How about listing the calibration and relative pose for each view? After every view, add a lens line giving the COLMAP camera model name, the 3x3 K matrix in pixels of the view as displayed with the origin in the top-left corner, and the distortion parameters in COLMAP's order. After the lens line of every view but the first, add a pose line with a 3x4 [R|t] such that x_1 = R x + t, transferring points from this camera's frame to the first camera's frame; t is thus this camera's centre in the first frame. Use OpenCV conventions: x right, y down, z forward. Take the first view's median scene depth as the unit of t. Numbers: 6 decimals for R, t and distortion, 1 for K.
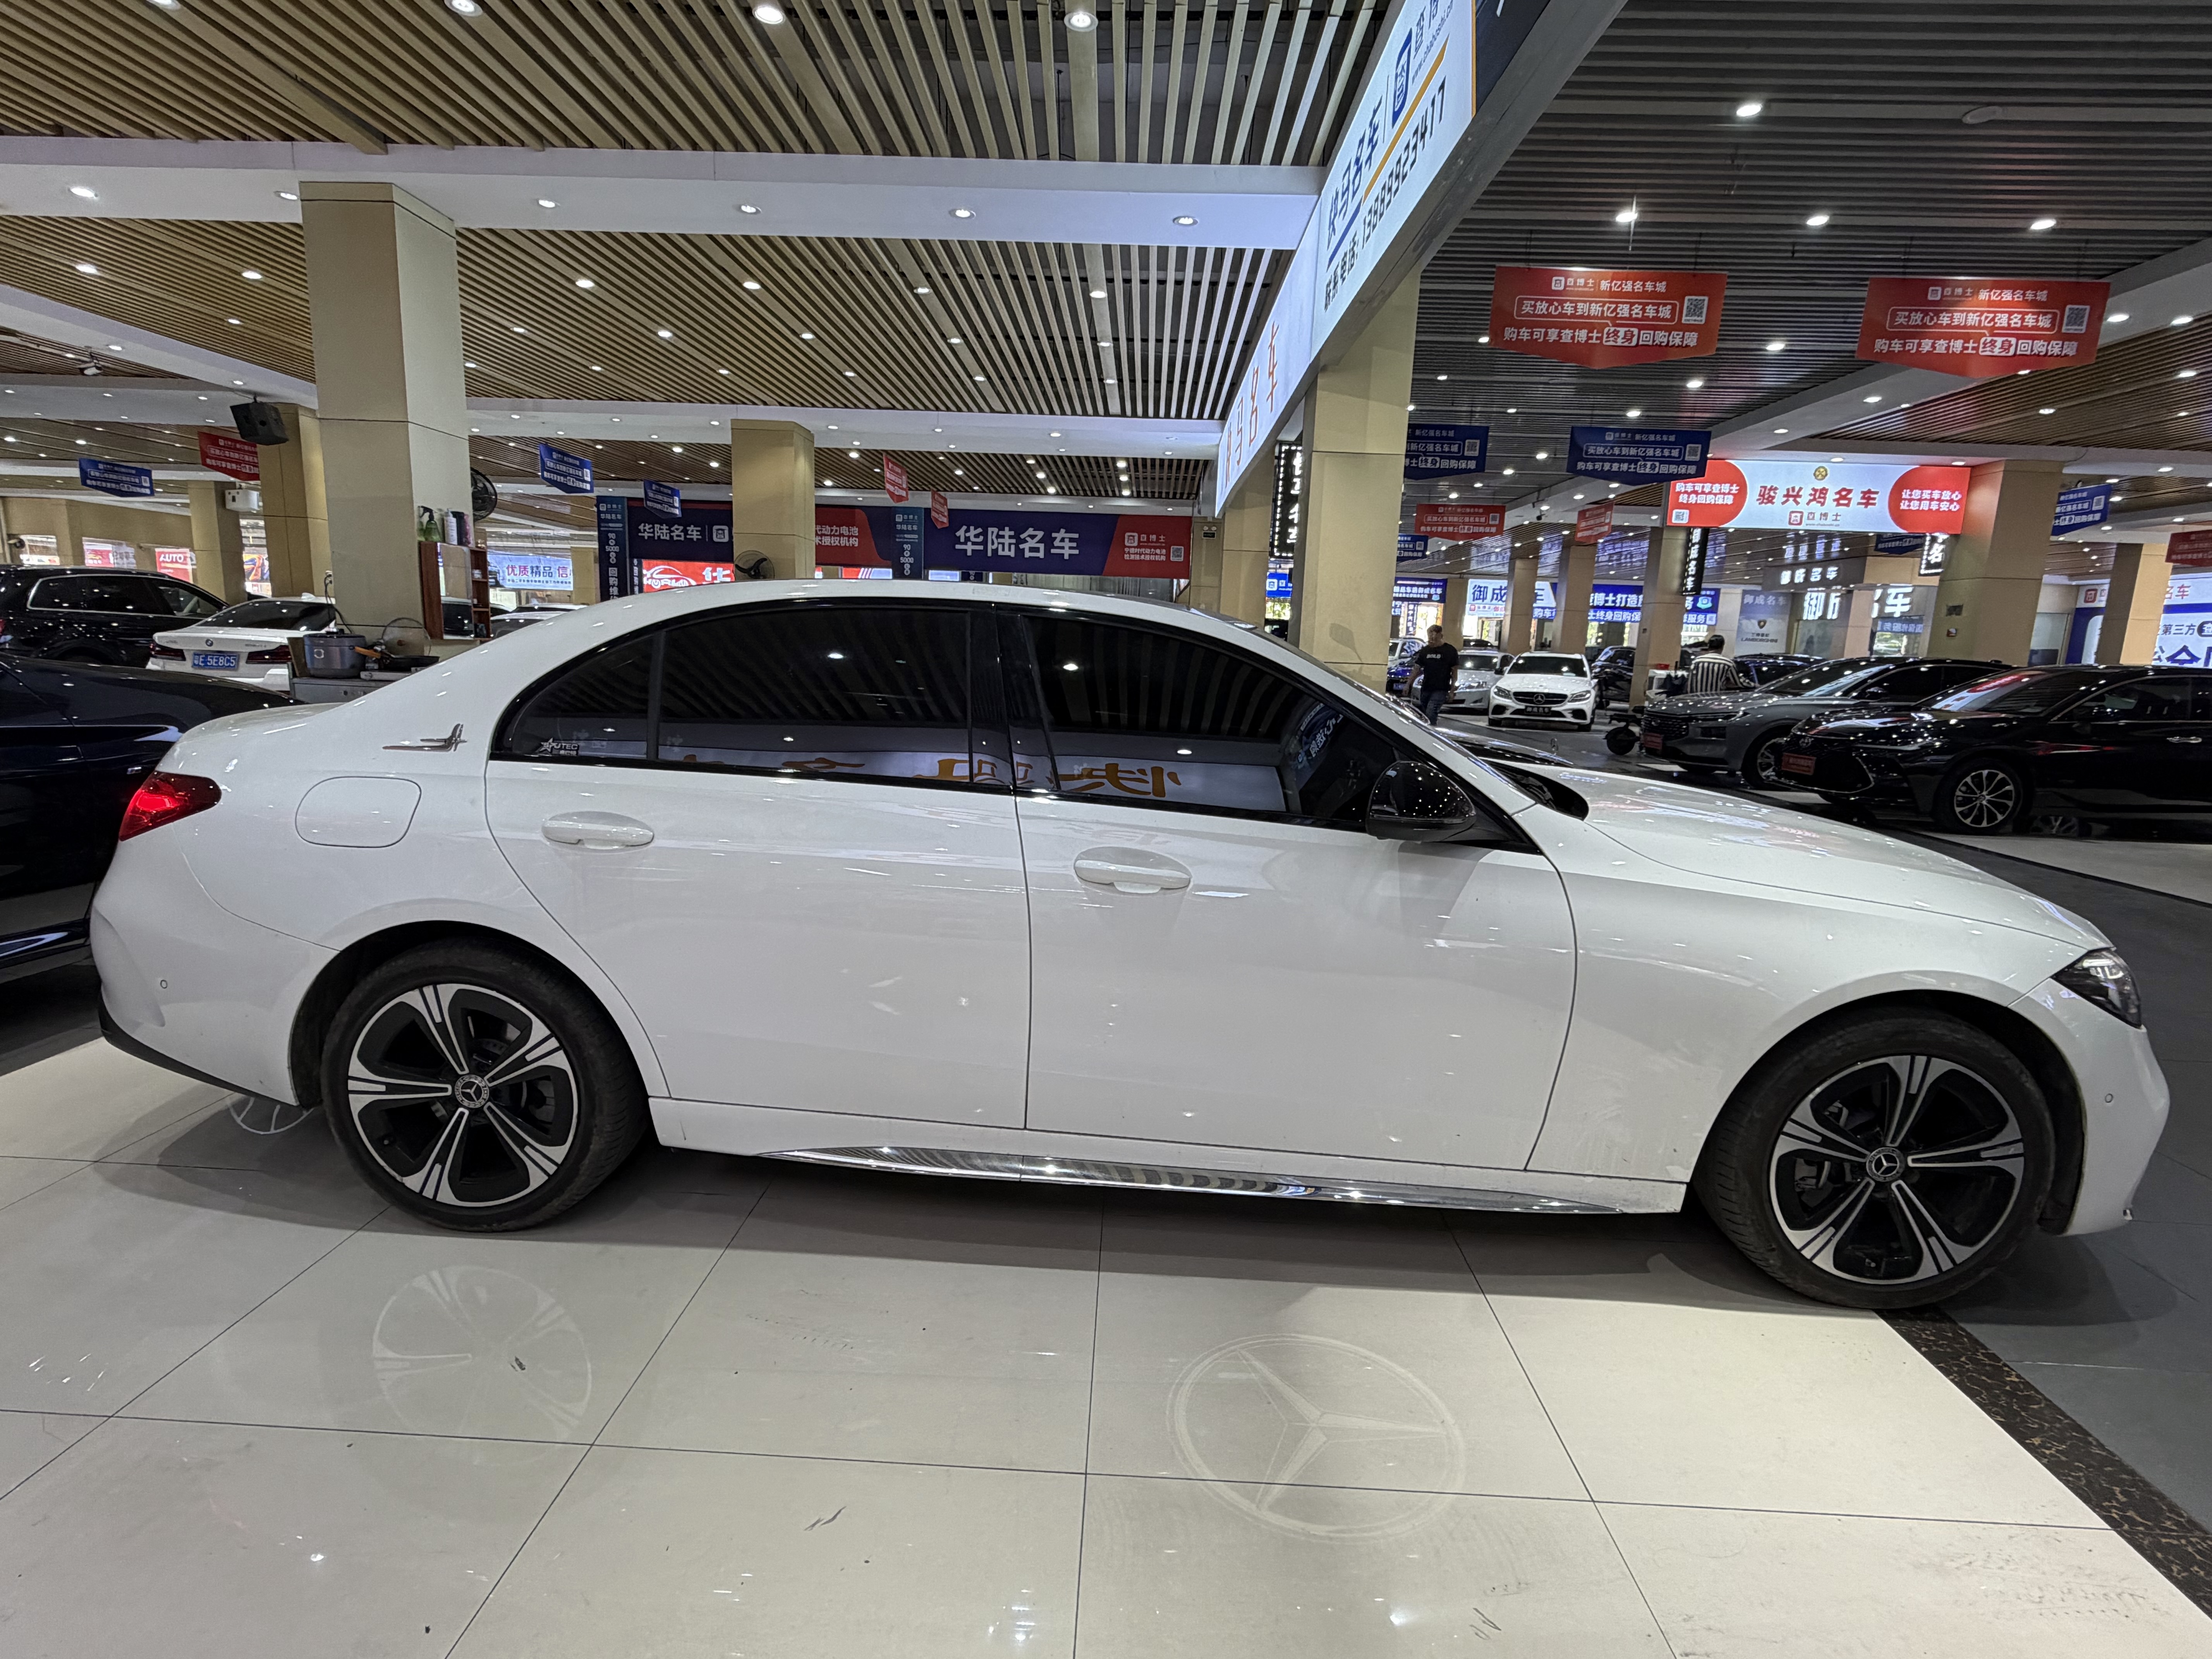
lens RADIAL K [[1072.6, 0, 1106.0], [0, 1072.6, 829.5], [0, 0, 1]] dist [-0.002202, 0.000867]
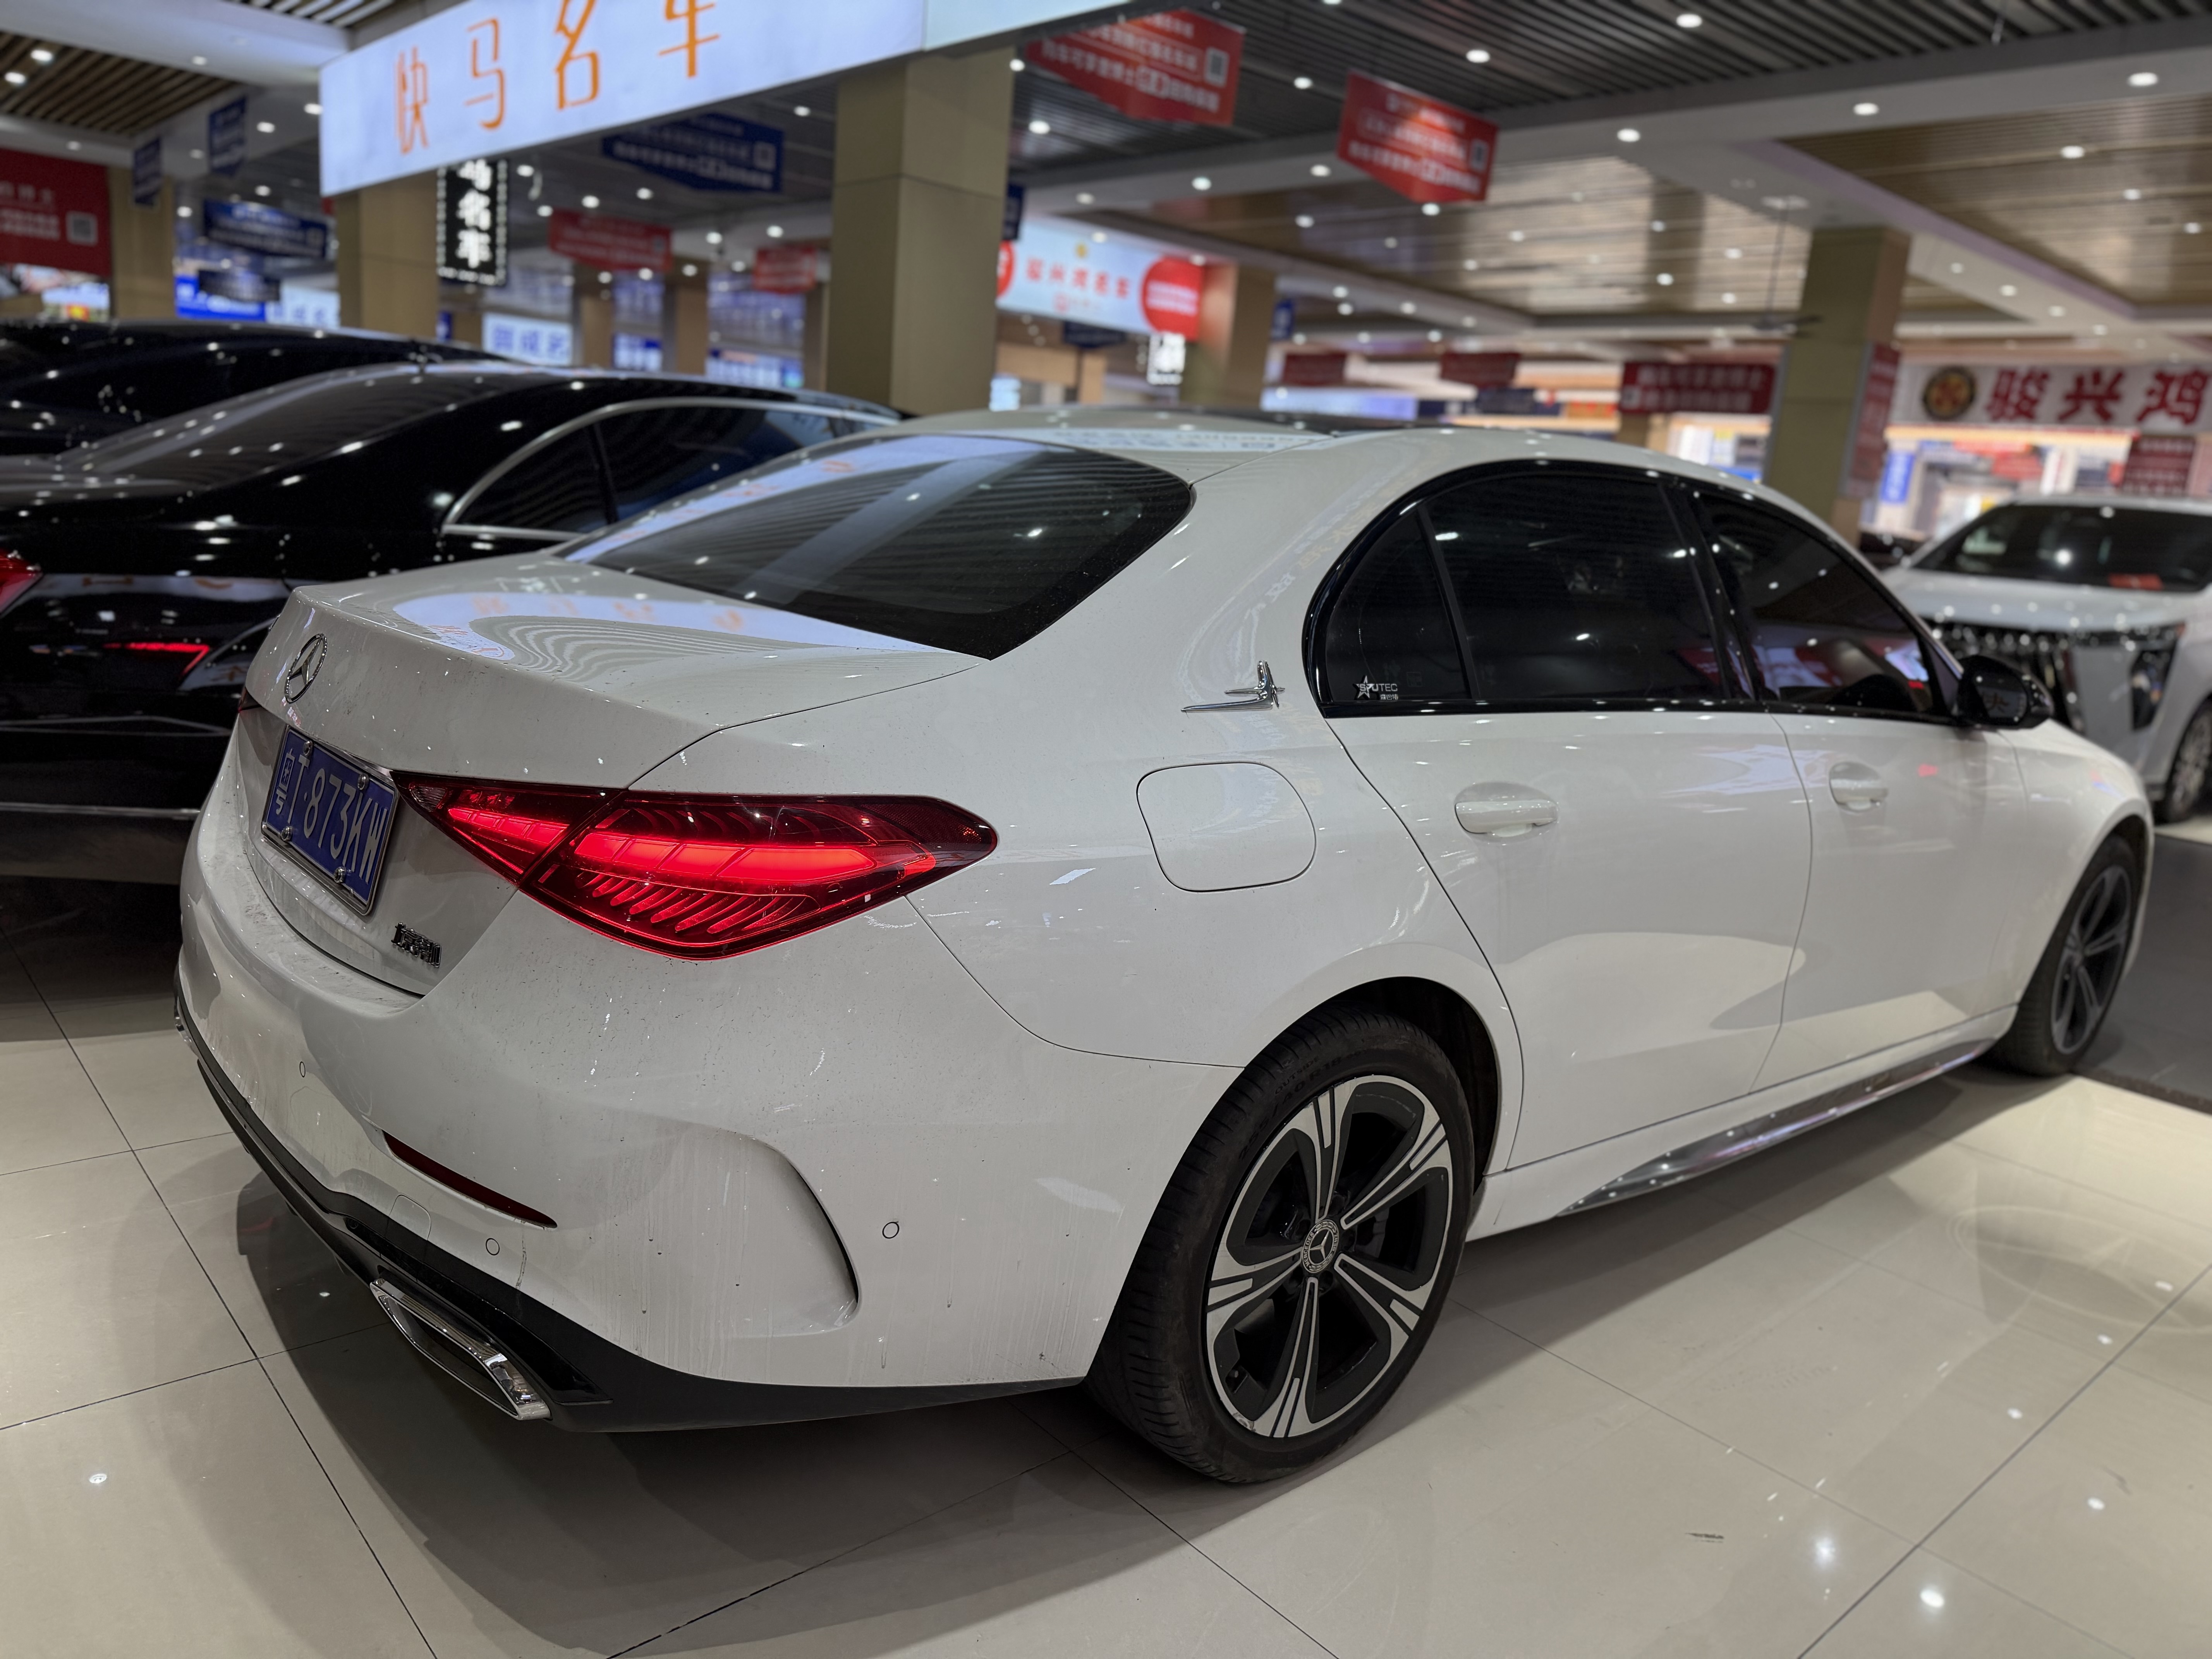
lens RADIAL K [[1550.1, 0, 1108.9], [0, 1550.1, 822.7], [0, 0, 1]] dist [0.031807, -0.036413]
pose [[0.726177, -0.119408, 0.677059, -1.266356], [0.060308, 0.992069, 0.110281, -0.108623], [-0.684857, -0.039252, 0.727619, 0.434398]]
